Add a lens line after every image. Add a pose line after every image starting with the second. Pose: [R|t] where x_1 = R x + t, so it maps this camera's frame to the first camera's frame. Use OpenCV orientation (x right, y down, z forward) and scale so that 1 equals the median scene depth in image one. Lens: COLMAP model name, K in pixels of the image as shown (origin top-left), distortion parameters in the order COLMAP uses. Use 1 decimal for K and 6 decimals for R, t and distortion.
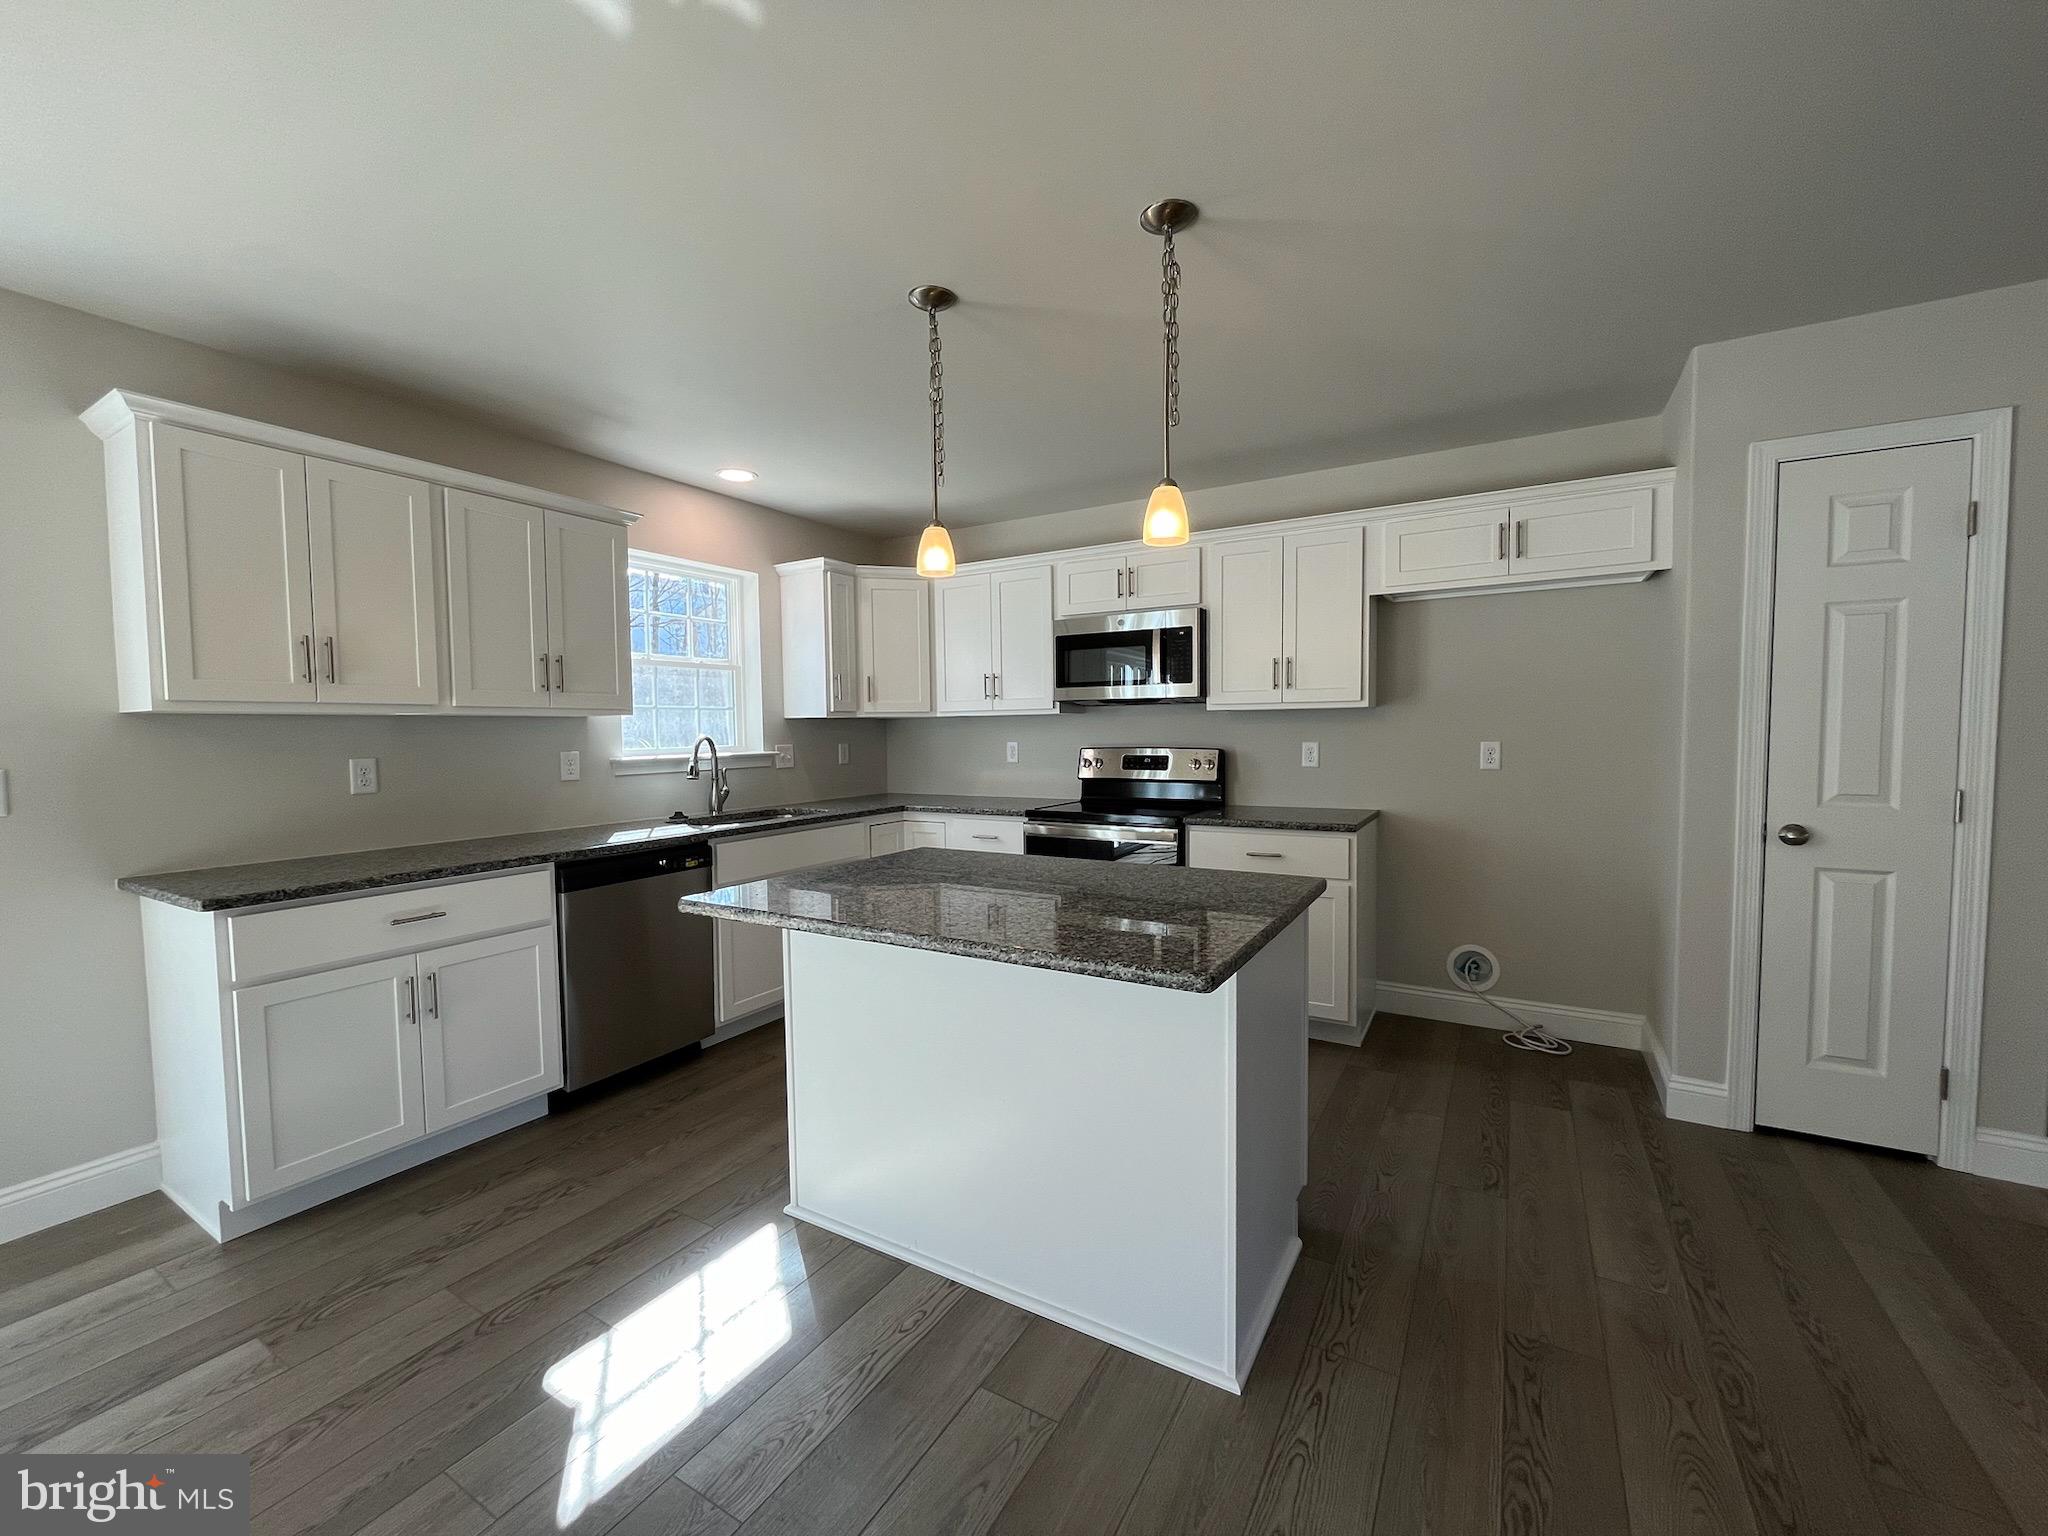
lens RADIAL K [[827.5, 0, 1023.1], [0, 827.5, 771.8], [0, 0, 1]] dist [-0.004695, -0.000127]
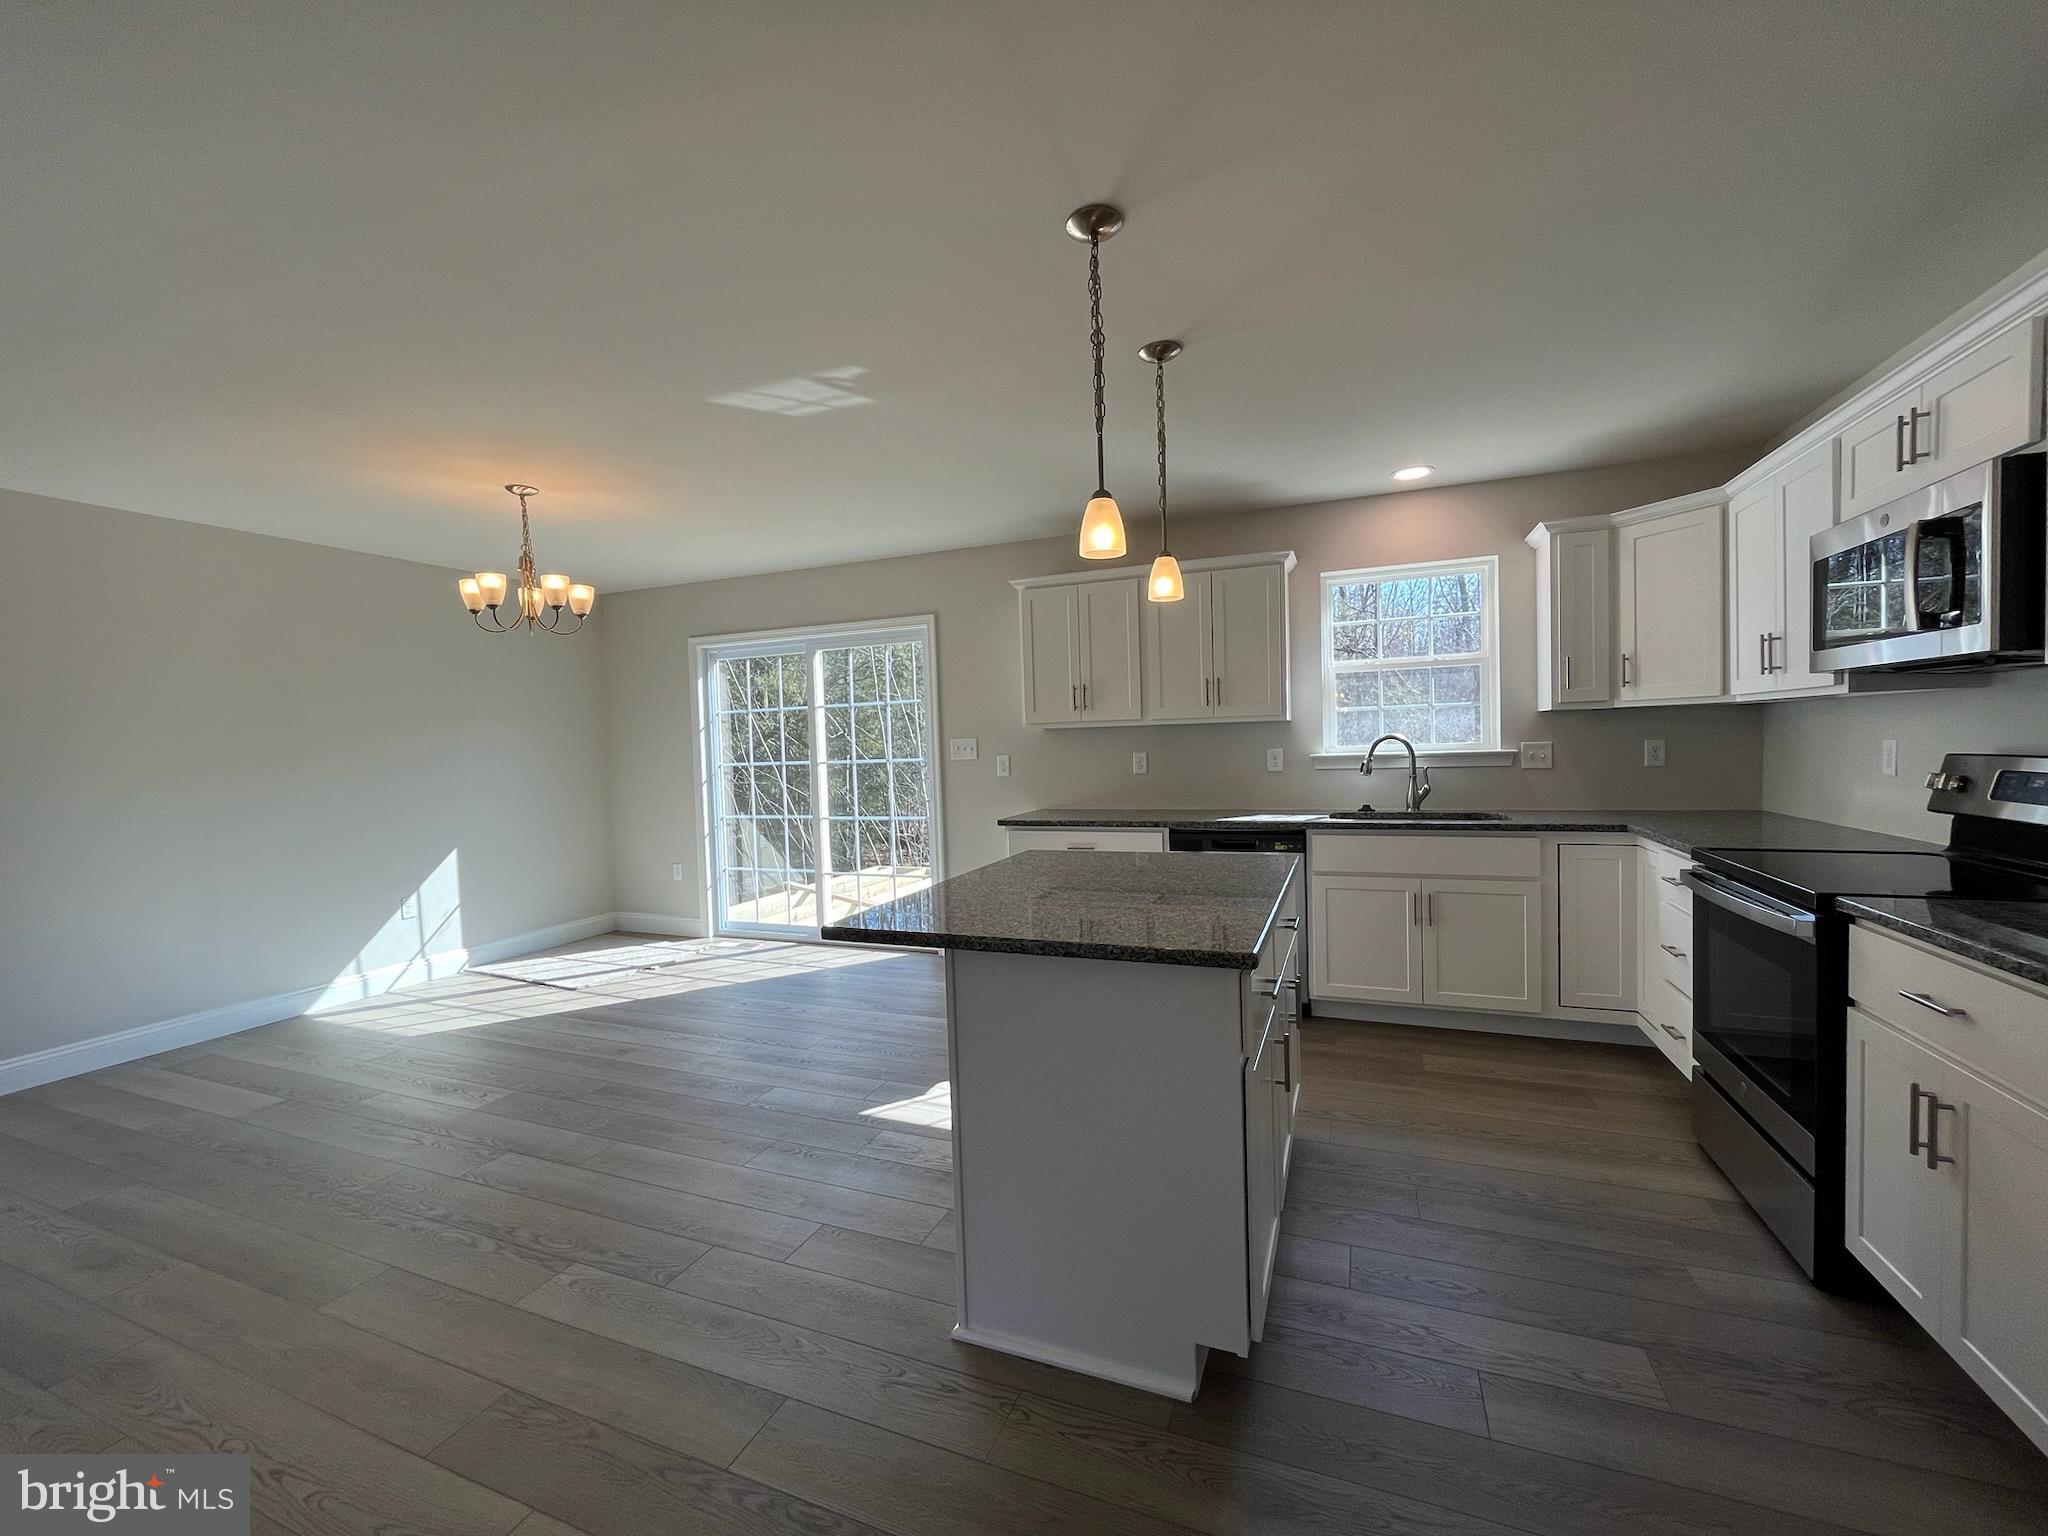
lens RADIAL K [[827.5, 0, 1023.1], [0, 827.5, 771.8], [0, 0, 1]] dist [-0.004695, -0.000127]
pose [[0.148648, 0.044543, -0.987886, 0.642711], [-0.020853, 0.998904, 0.041902, -0.034182], [0.988670, 0.014372, 0.149414, 0.431096]]
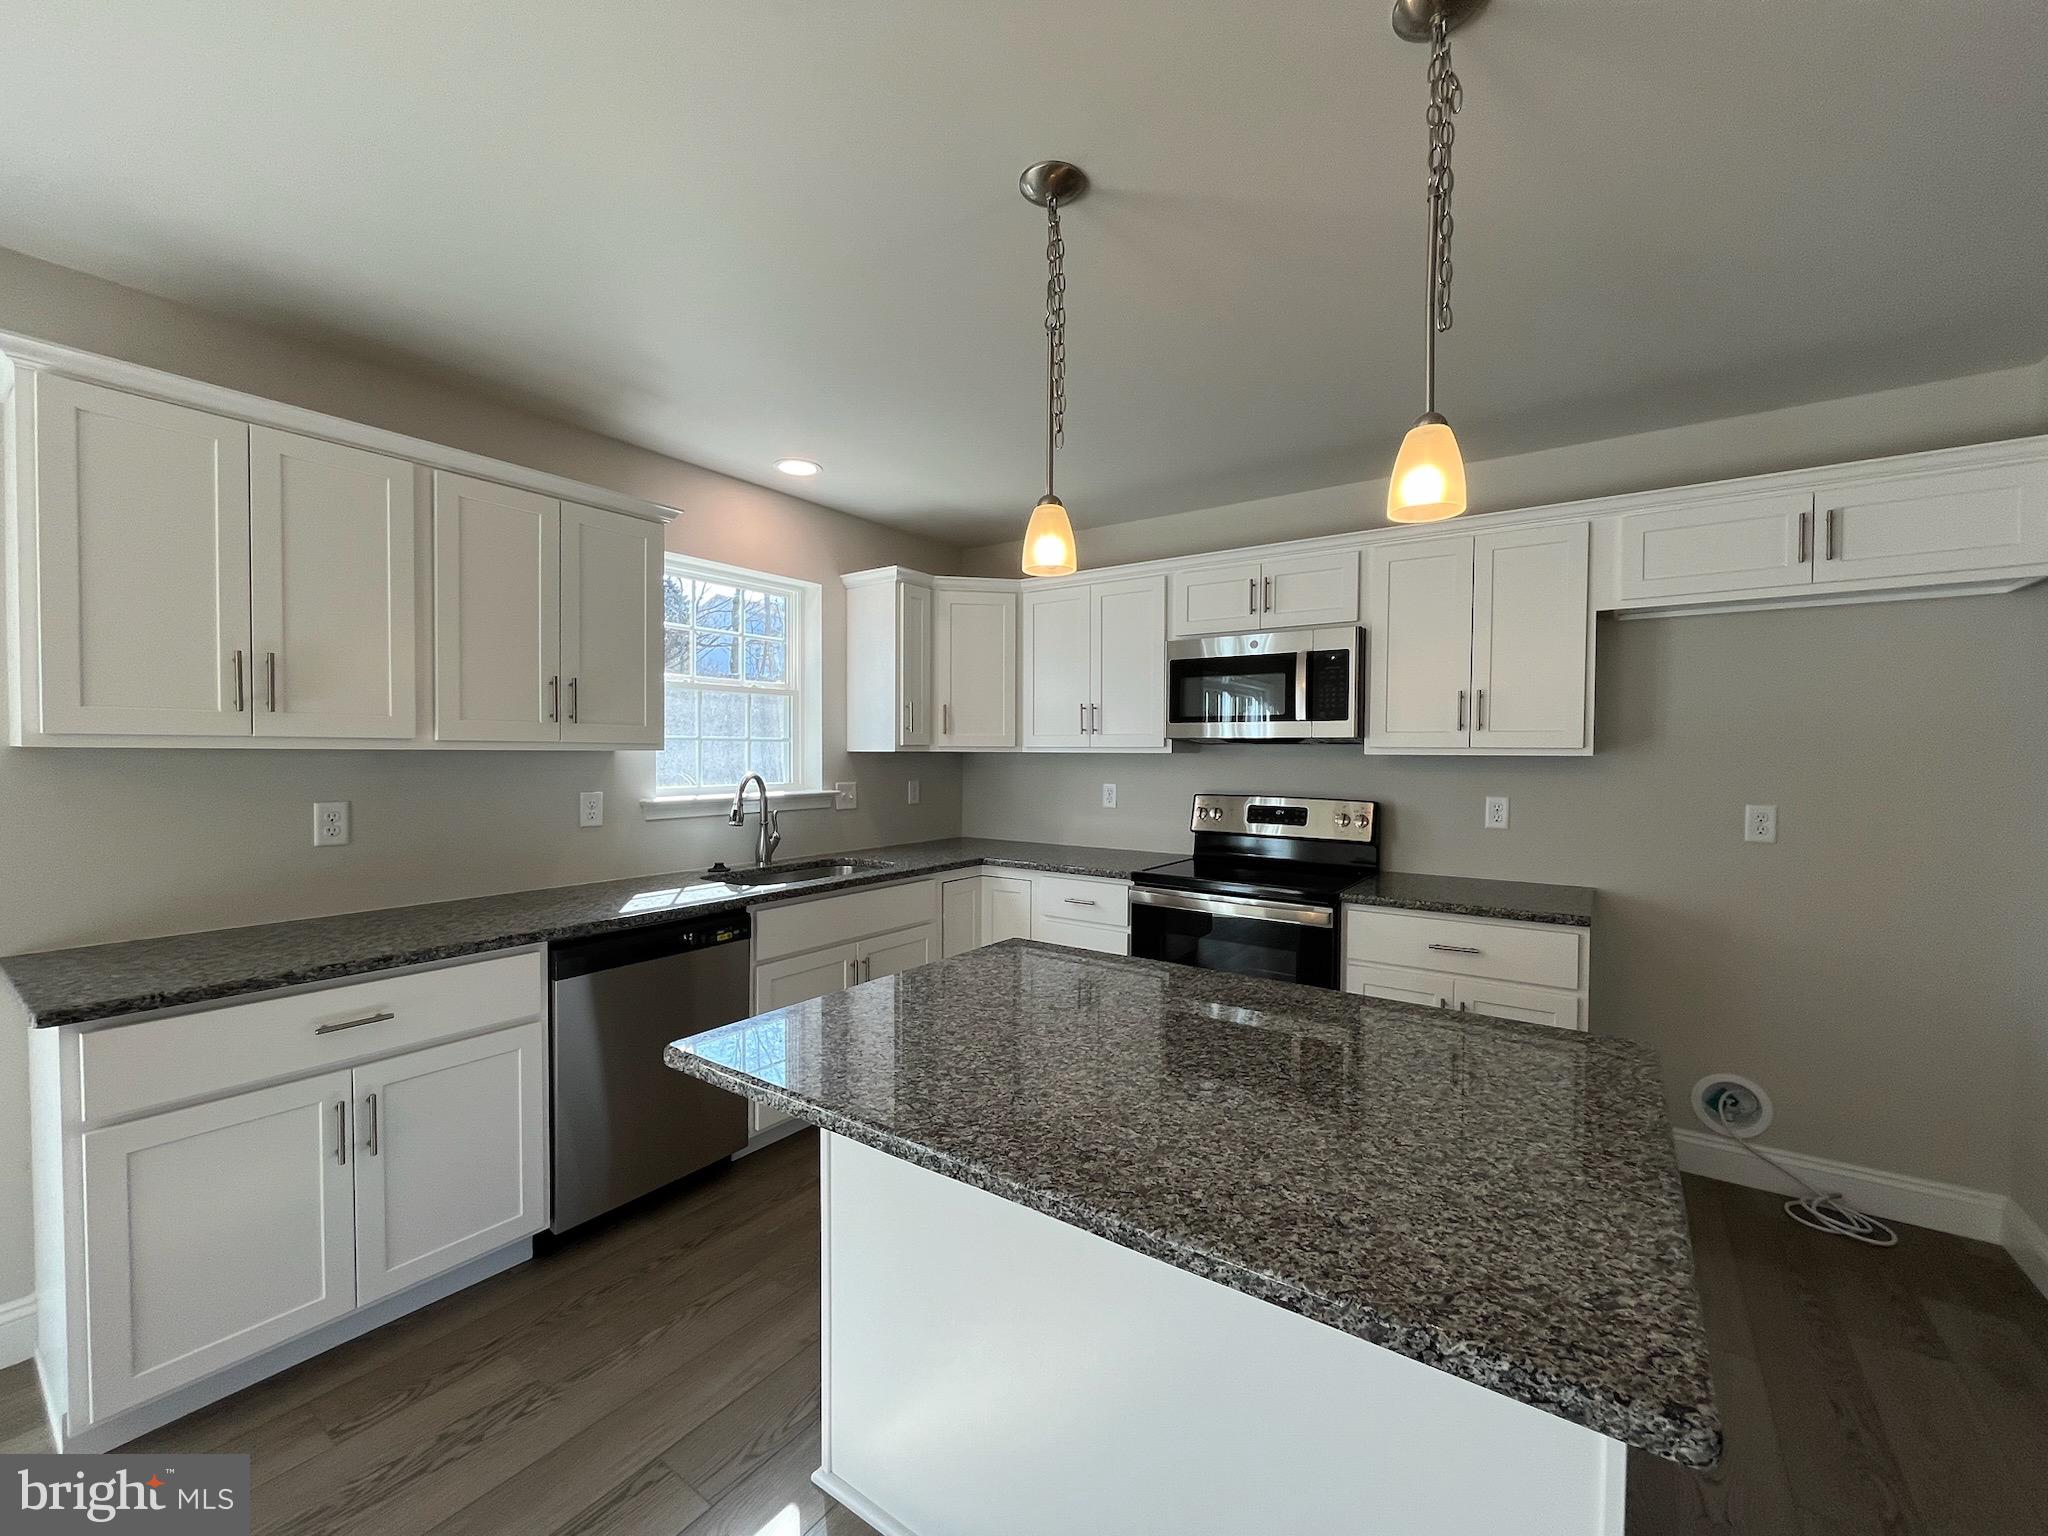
lens RADIAL K [[827.5, 0, 1023.1], [0, 827.5, 771.8], [0, 0, 1]] dist [-0.004695, -0.000127]
pose [[0.996381, 0.020344, -0.082529, -0.043607], [-0.022528, 0.999418, -0.025620, -0.033175], [0.081960, 0.027386, 0.996259, 0.199794]]
